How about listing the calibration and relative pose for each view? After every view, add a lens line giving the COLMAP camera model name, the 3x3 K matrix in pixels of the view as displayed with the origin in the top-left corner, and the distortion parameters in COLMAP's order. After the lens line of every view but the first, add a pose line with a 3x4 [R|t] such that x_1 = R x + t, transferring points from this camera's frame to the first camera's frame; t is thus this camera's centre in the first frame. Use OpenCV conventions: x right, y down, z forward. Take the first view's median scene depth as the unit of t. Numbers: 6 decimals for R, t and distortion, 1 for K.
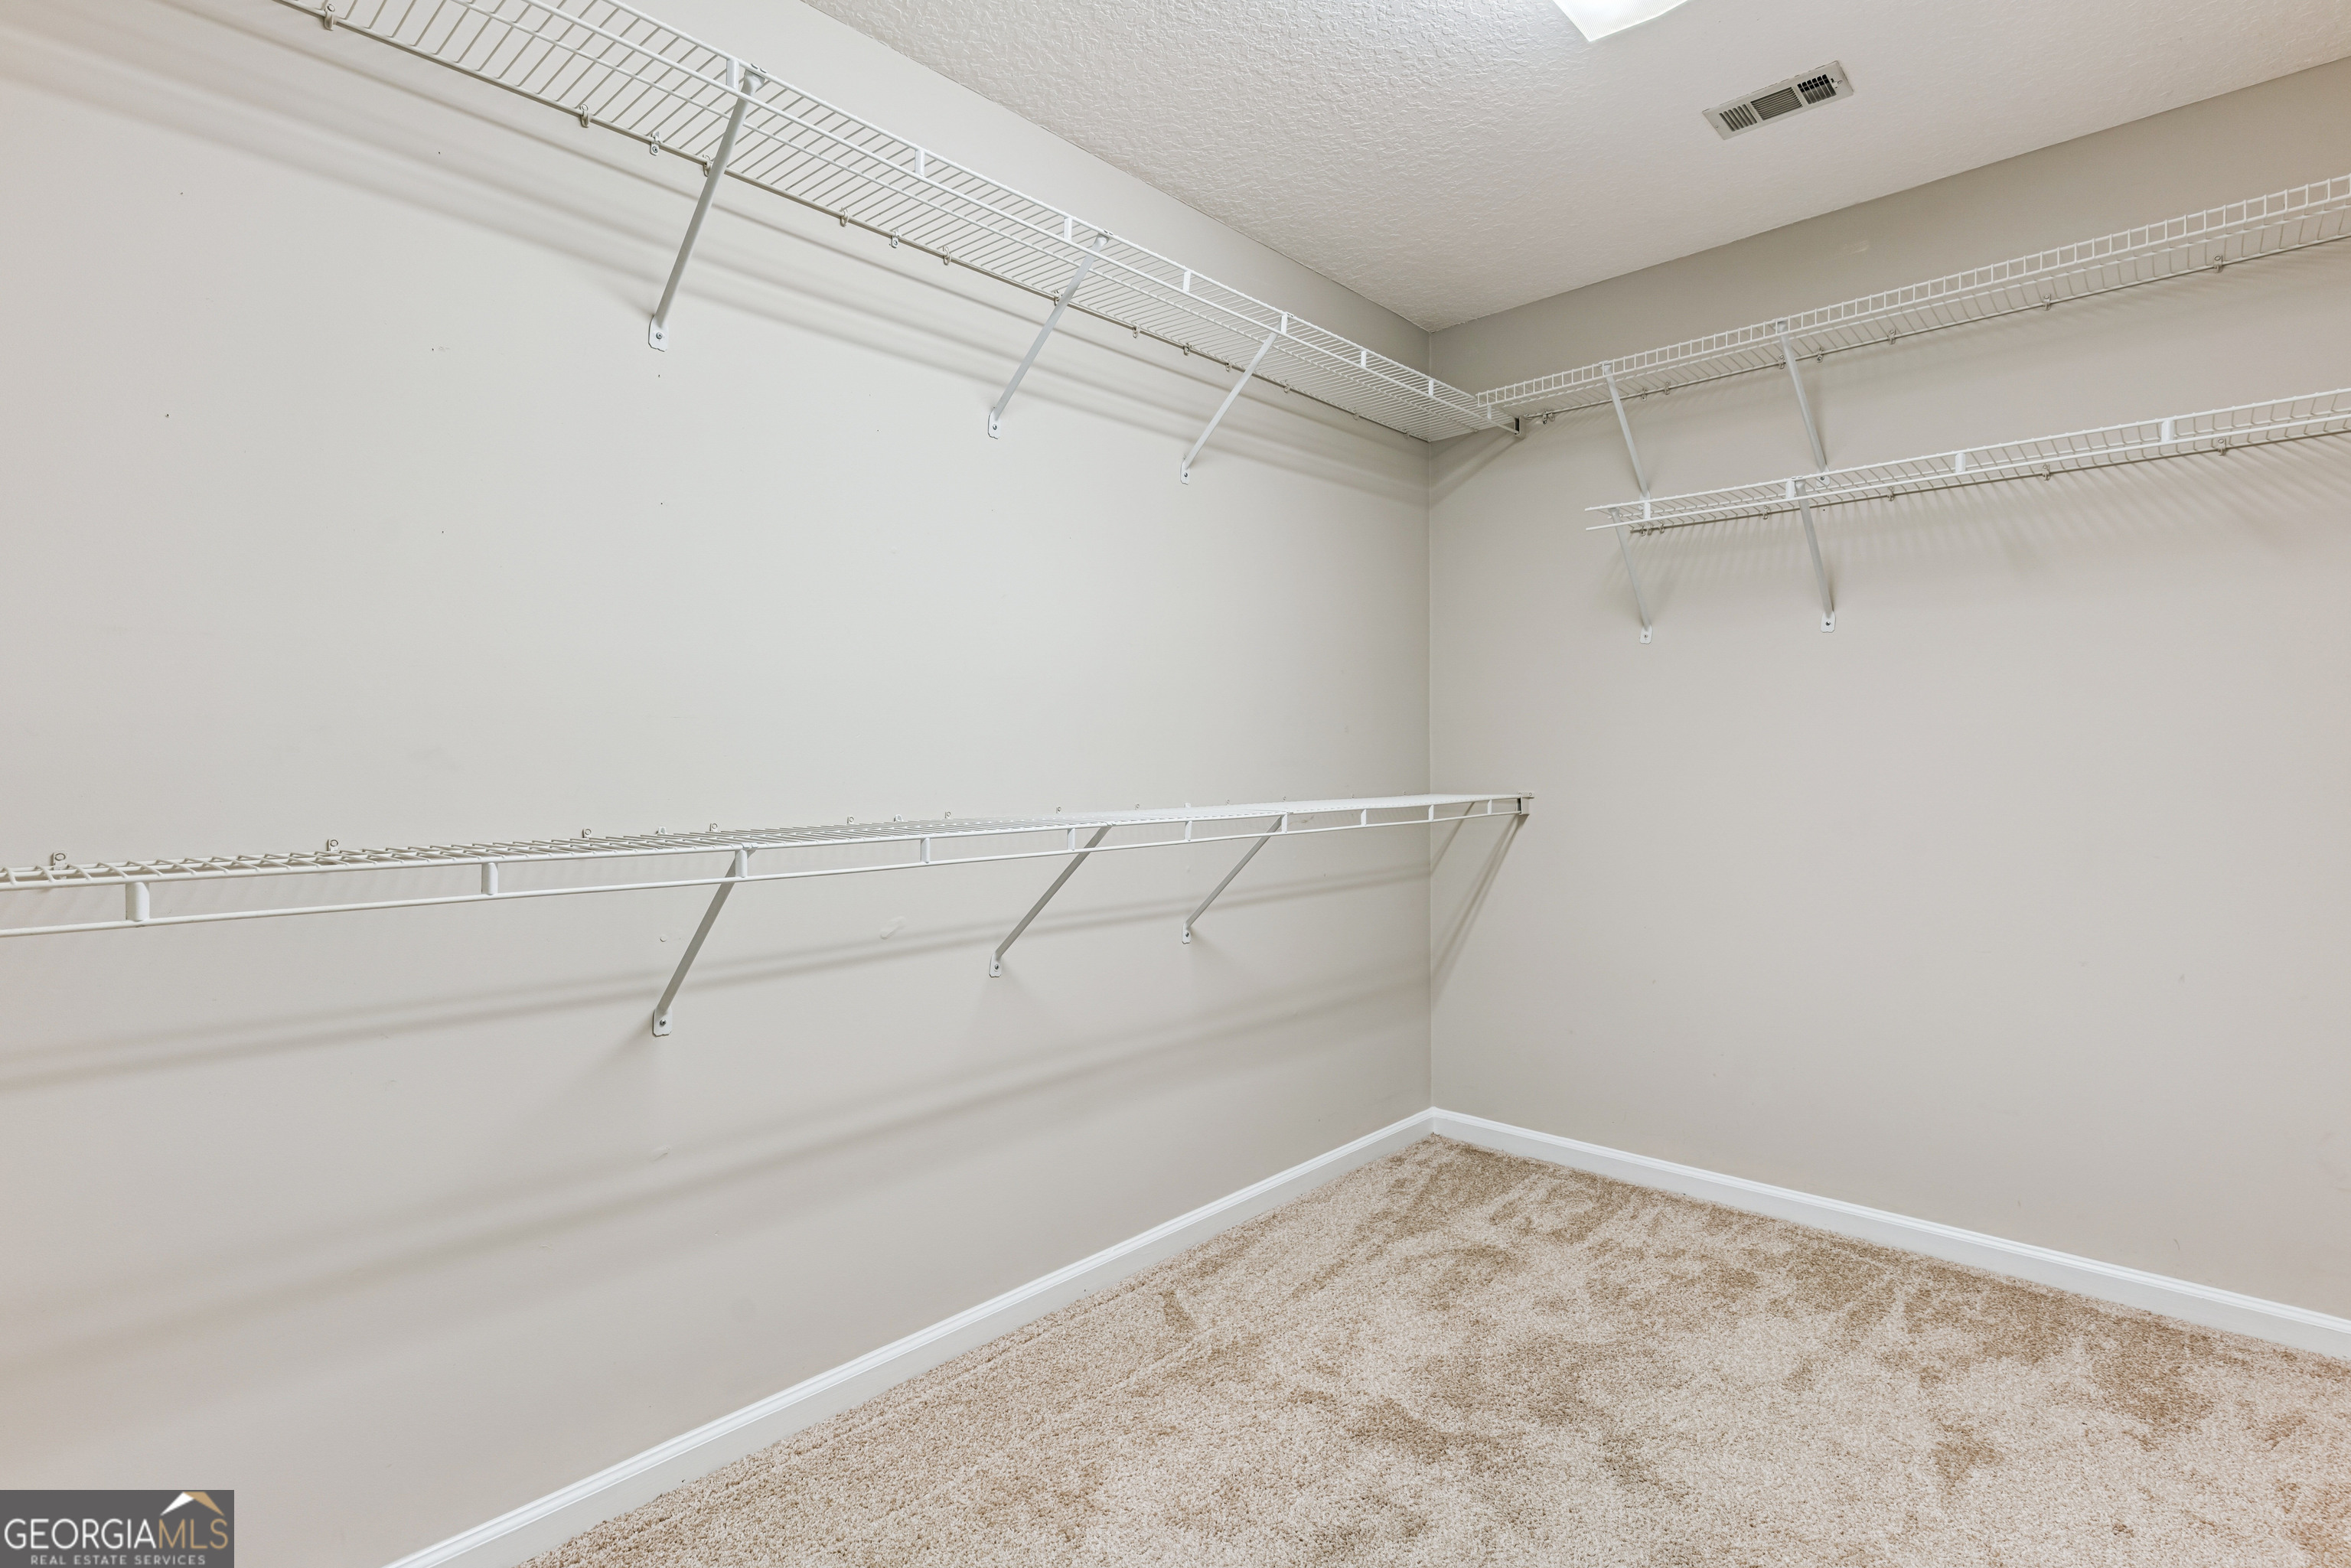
lens RADIAL K [[1115.2, 0, 1173.2], [0, 1115.2, 785.3], [0, 0, 1]] dist [-0.003796, 0.000173]
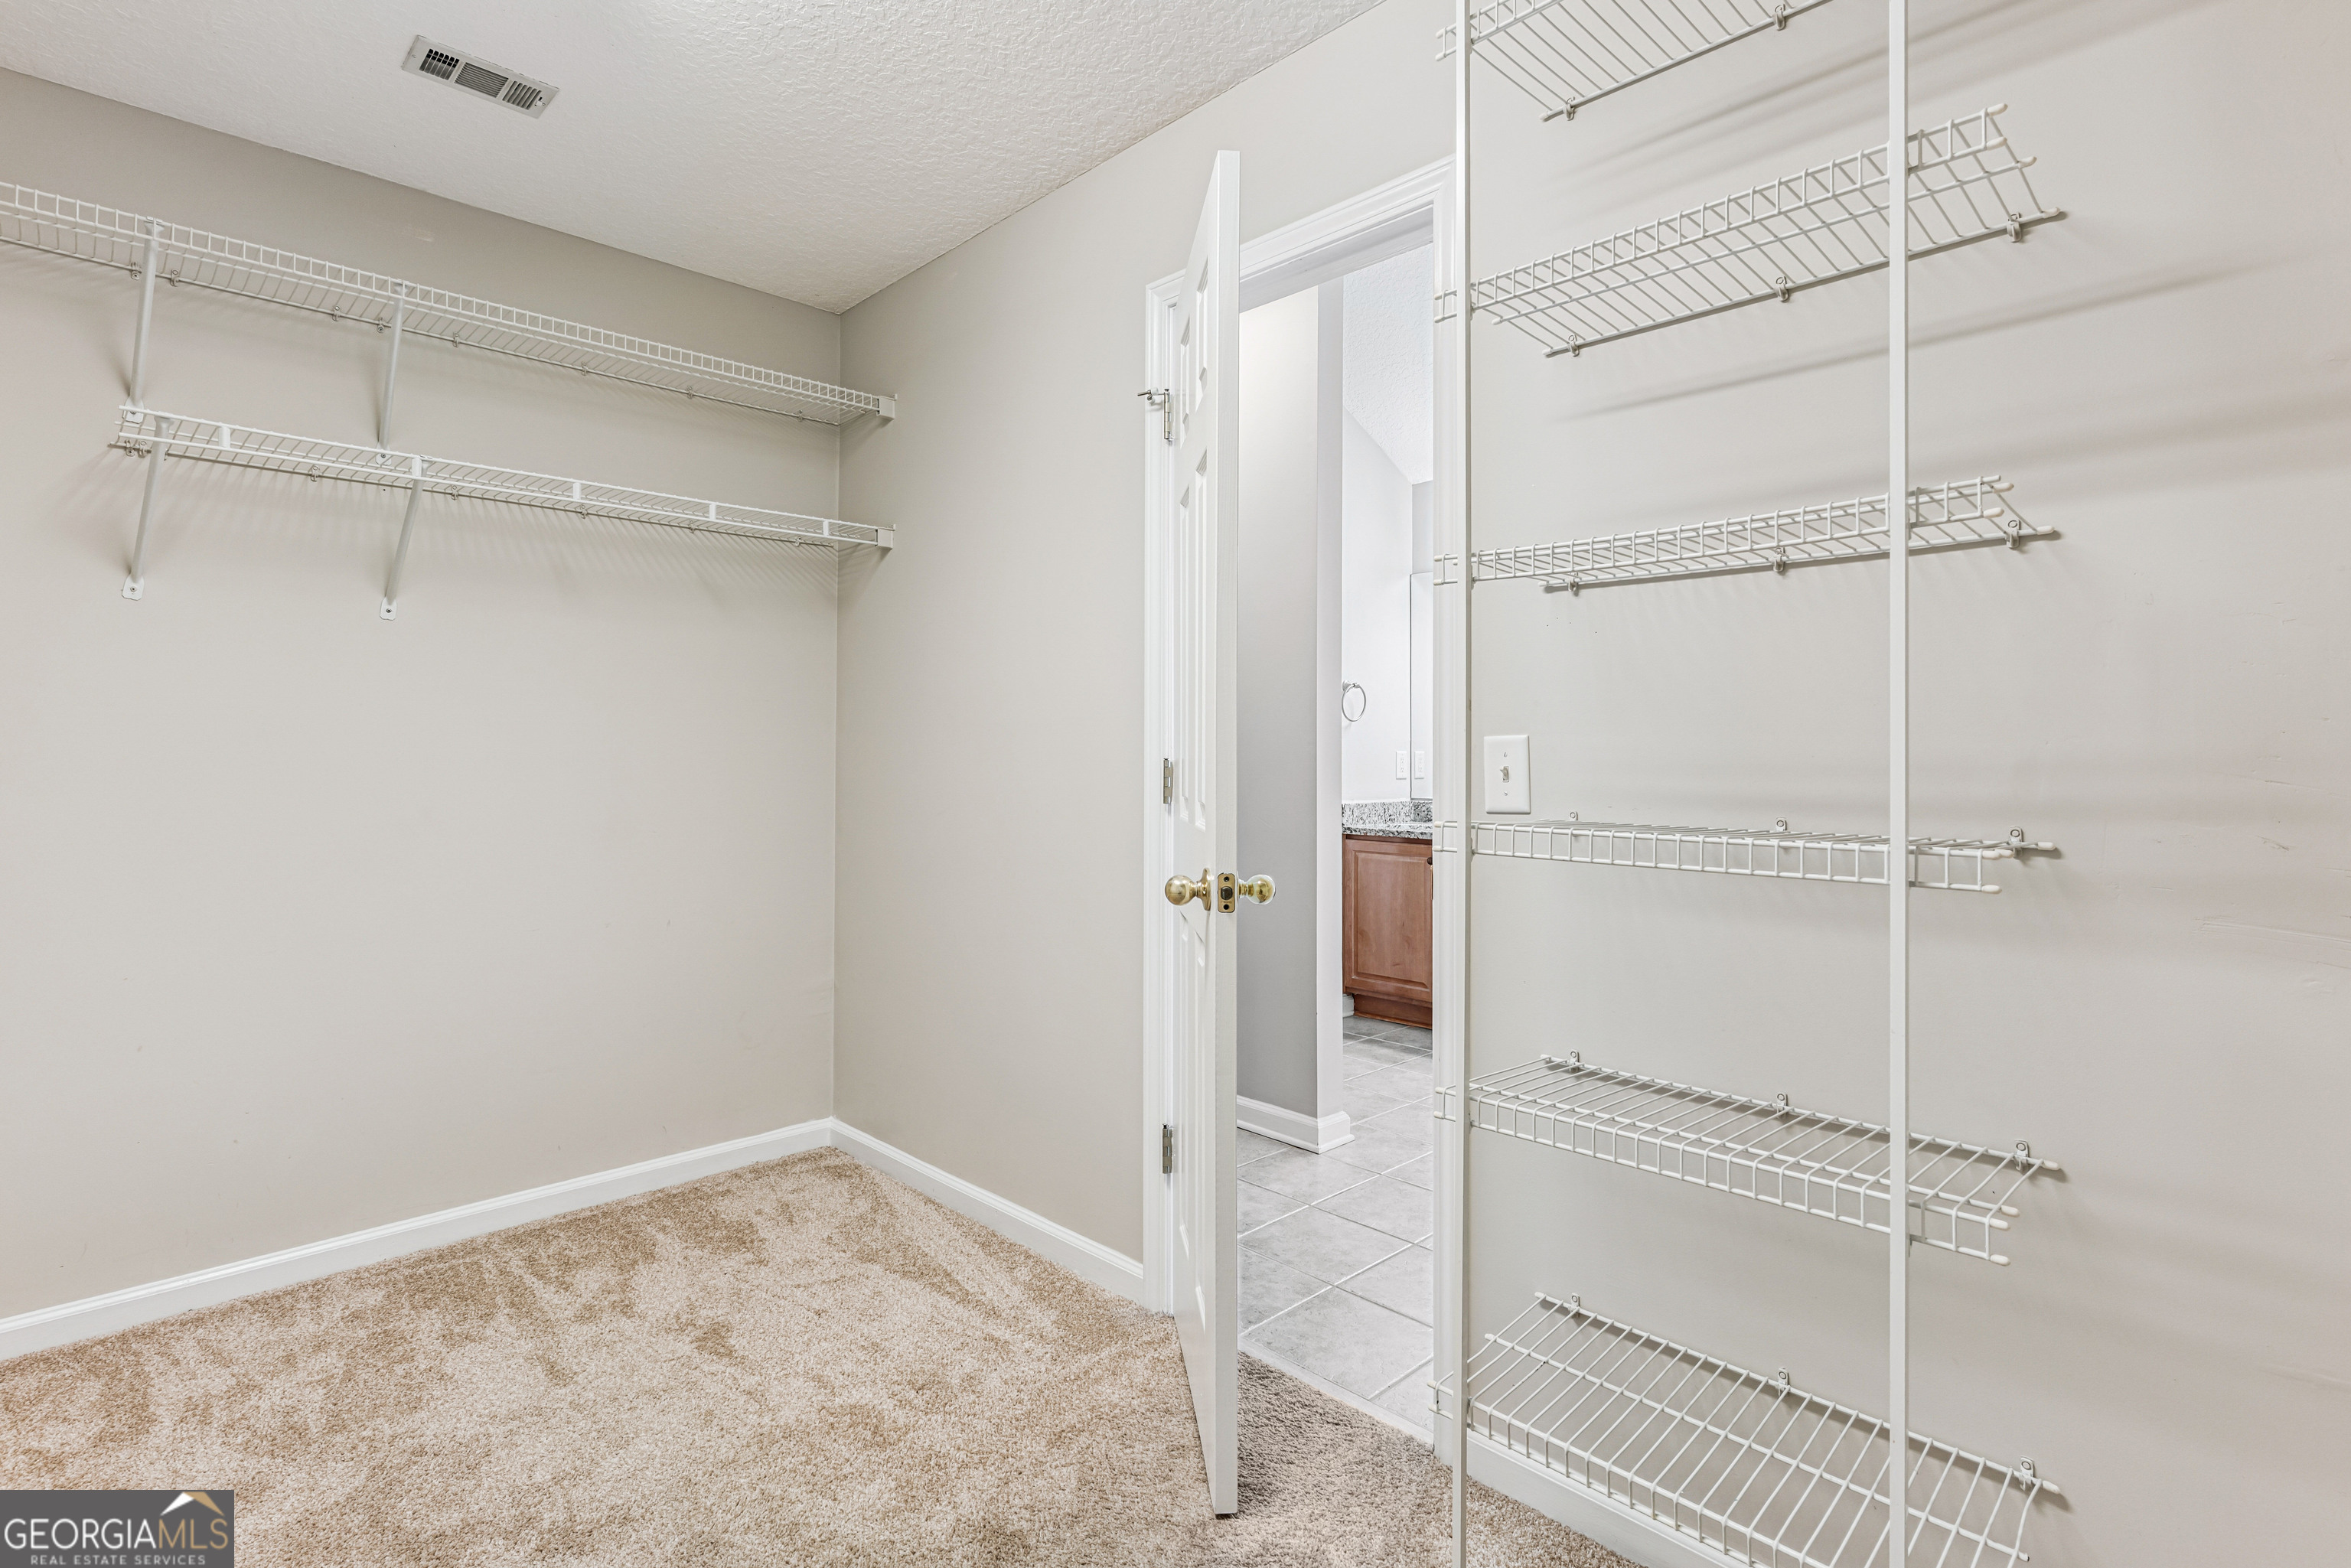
lens RADIAL K [[1115.2, 0, 1144.8], [0, 1115.2, 743.6], [0, 0, 1]] dist [-0.003796, 0.000173]
pose [[0.052960, 0.013254, 0.998509, -0.373476], [0.018756, 0.999722, -0.014265, -0.008313], [-0.998420, 0.019483, 0.052697, 0.365999]]
